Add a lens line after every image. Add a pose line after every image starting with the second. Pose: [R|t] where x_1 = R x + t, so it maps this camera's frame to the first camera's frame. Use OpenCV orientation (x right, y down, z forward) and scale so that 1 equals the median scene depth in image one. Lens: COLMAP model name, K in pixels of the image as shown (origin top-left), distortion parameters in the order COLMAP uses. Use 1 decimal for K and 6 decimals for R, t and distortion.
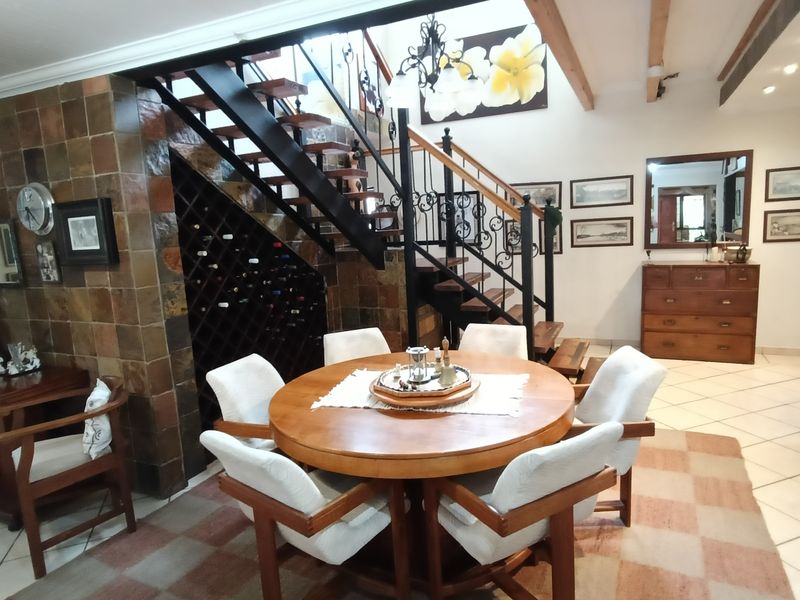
lens RADIAL K [[514.4, 0, 412.0], [0, 514.4, 297.3], [0, 0, 1]] dist [-0.000580, 0.000308]
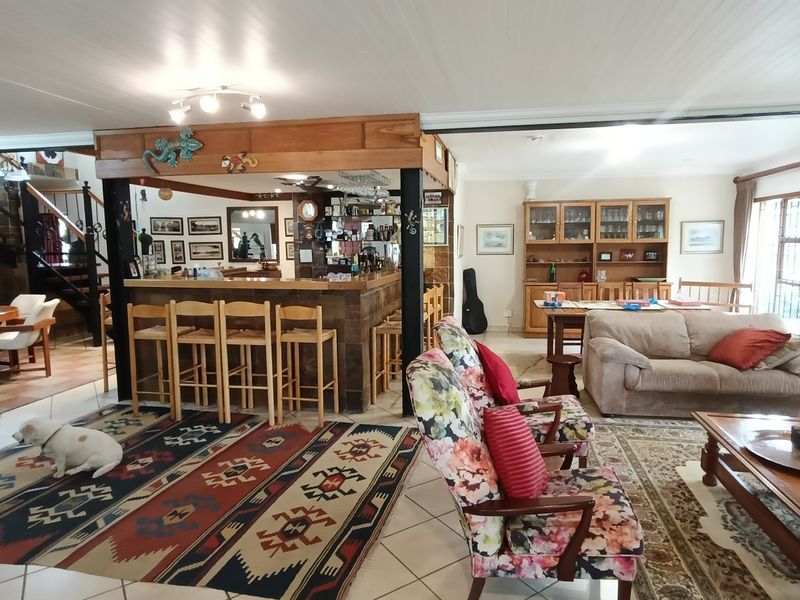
lens RADIAL K [[514.4, 0, 412.0], [0, 514.4, 297.3], [0, 0, 1]] dist [-0.000580, 0.000308]
pose [[0.972931, 0.015693, 0.230564, 0.784273], [-0.007453, 0.999303, -0.036567, 0.087809], [-0.230977, 0.033859, 0.972370, -0.859263]]
